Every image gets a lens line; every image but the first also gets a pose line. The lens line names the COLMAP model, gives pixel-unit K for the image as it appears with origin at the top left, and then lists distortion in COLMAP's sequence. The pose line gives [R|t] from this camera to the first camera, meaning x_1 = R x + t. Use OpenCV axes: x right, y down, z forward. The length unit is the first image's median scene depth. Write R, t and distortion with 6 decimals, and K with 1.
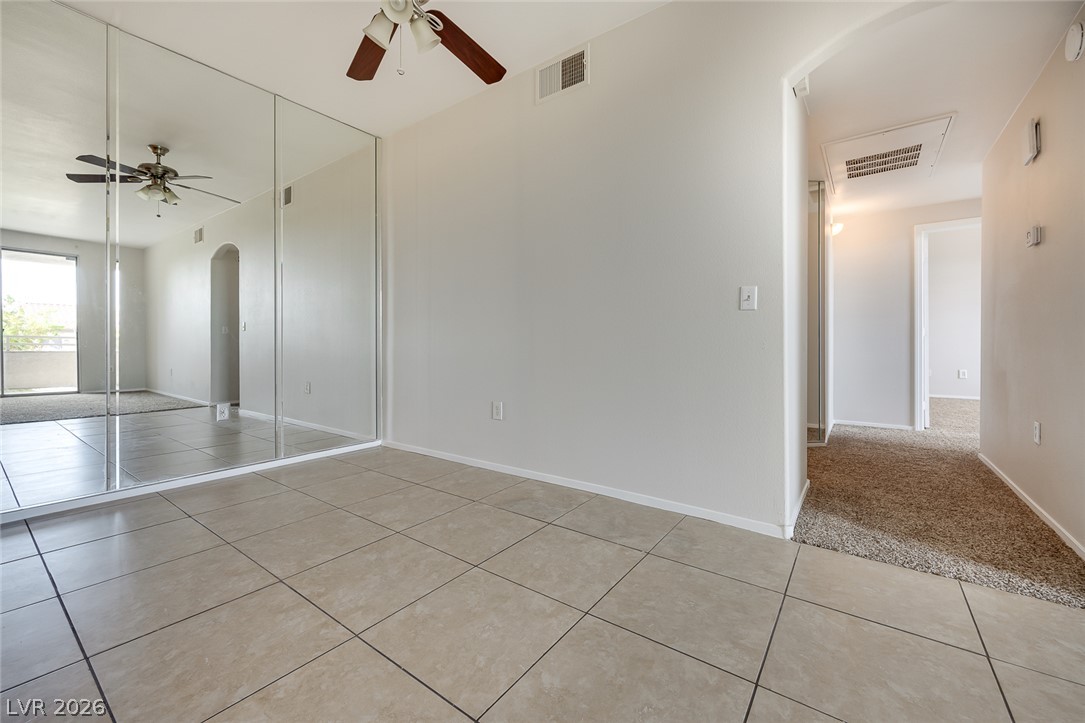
lens RADIAL K [[437.7, 0, 544.3], [0, 437.7, 344.3], [0, 0, 1]] dist [-0.002950, 0.000319]
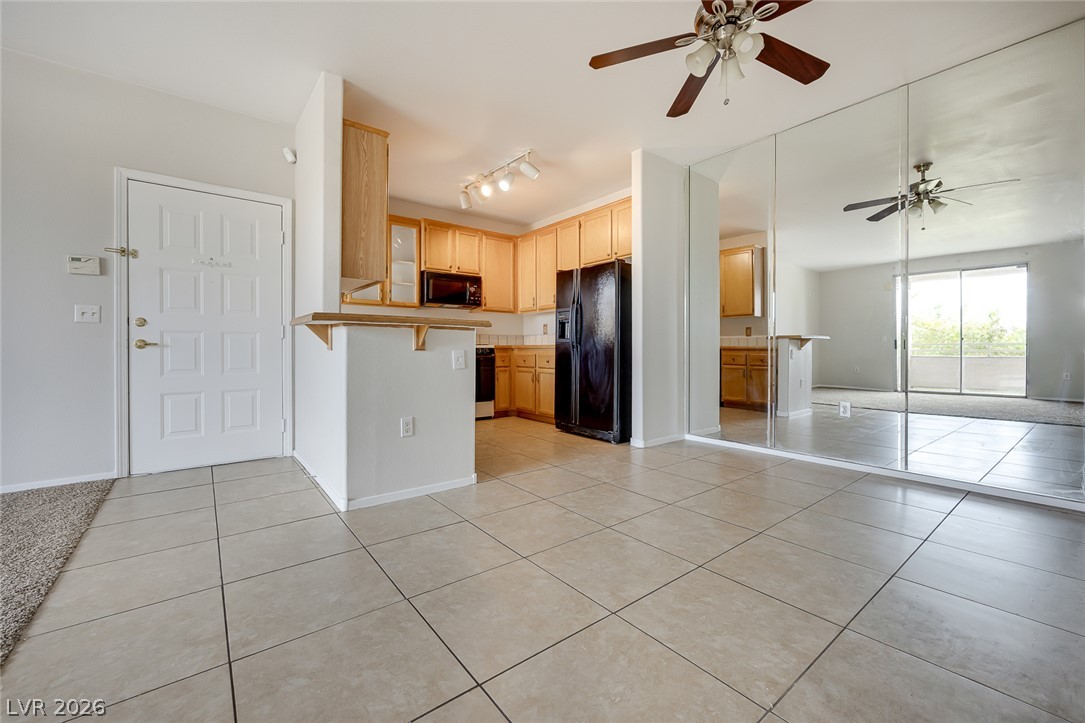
lens RADIAL K [[437.7, 0, 541.3], [0, 437.7, 352.0], [0, 0, 1]] dist [-0.002950, 0.000319]
pose [[-0.276439, 0.002734, -0.961028, 0.648801], [0.001041, 0.999996, 0.002545, 0.003265], [0.961031, -0.000297, -0.276441, 0.650135]]
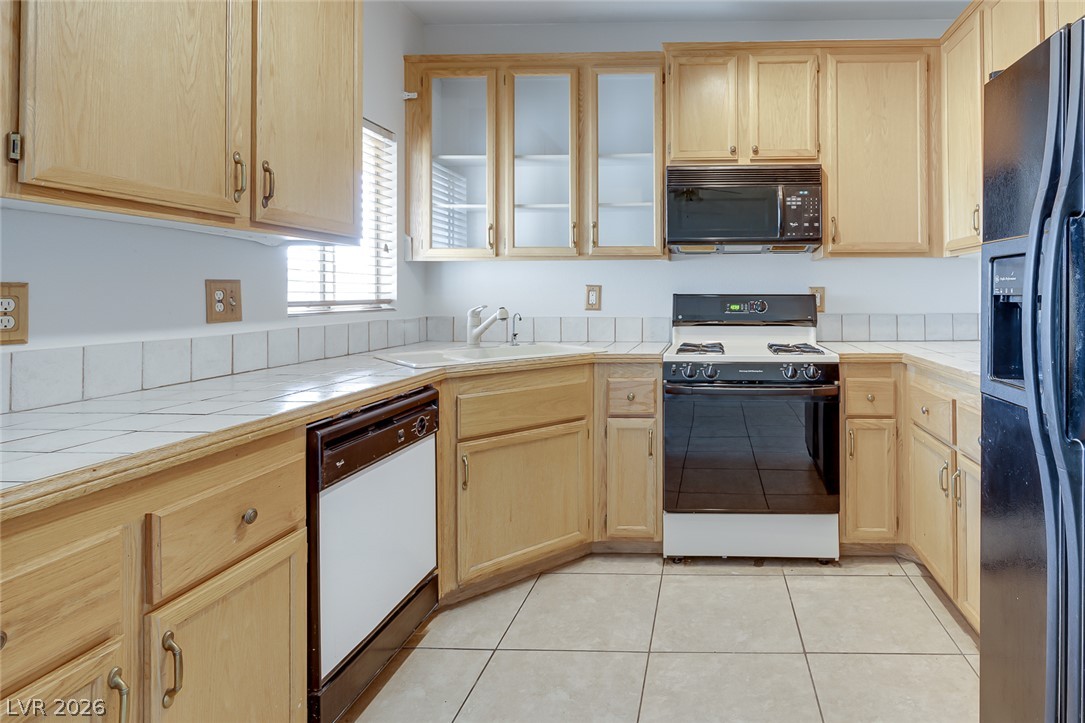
lens RADIAL K [[563.9, 0, 695.9], [0, 563.9, 294.7], [0, 0, 1]] dist [0.000593, -0.000299]
pose [[-0.820430, -0.001007, -0.571746, -0.629448], [0.001623, 0.999990, -0.004091, -0.126657], [0.571744, -0.004285, -0.820421, 0.485539]]
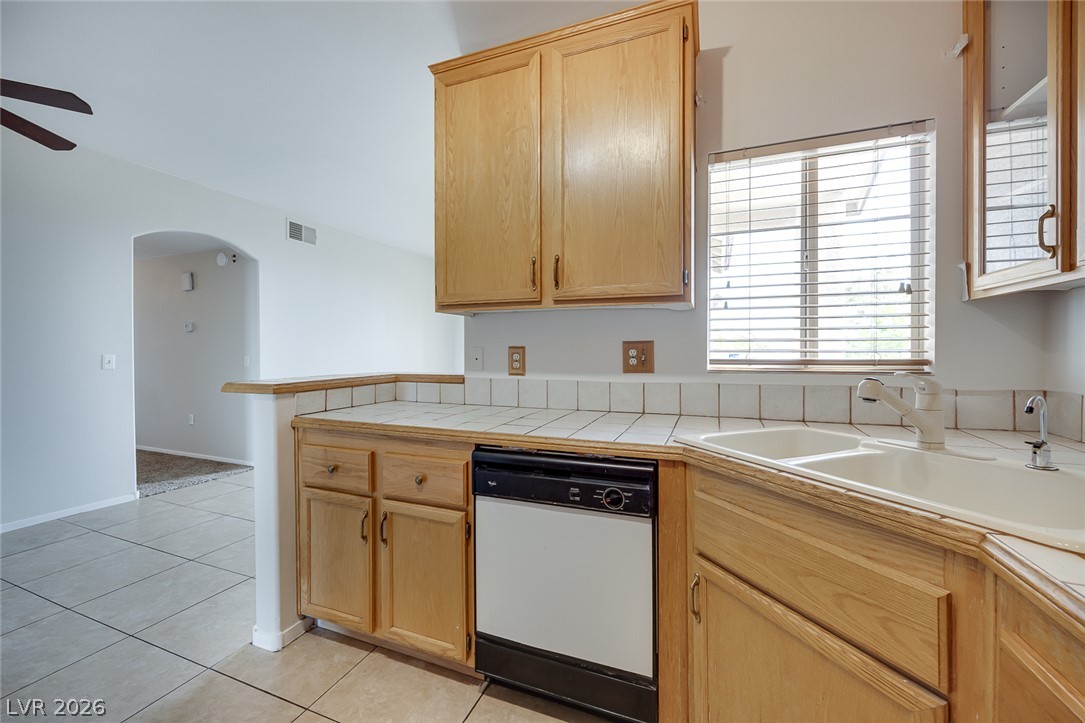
lens RADIAL K [[437.7, 0, 546.6], [0, 437.7, 355.5], [0, 0, 1]] dist [-0.002950, 0.000319]
pose [[-0.247497, -0.013597, 0.968793, -1.249623], [-0.005112, 0.999906, 0.012727, -0.134261], [-0.968875, -0.001802, -0.247543, -0.133311]]
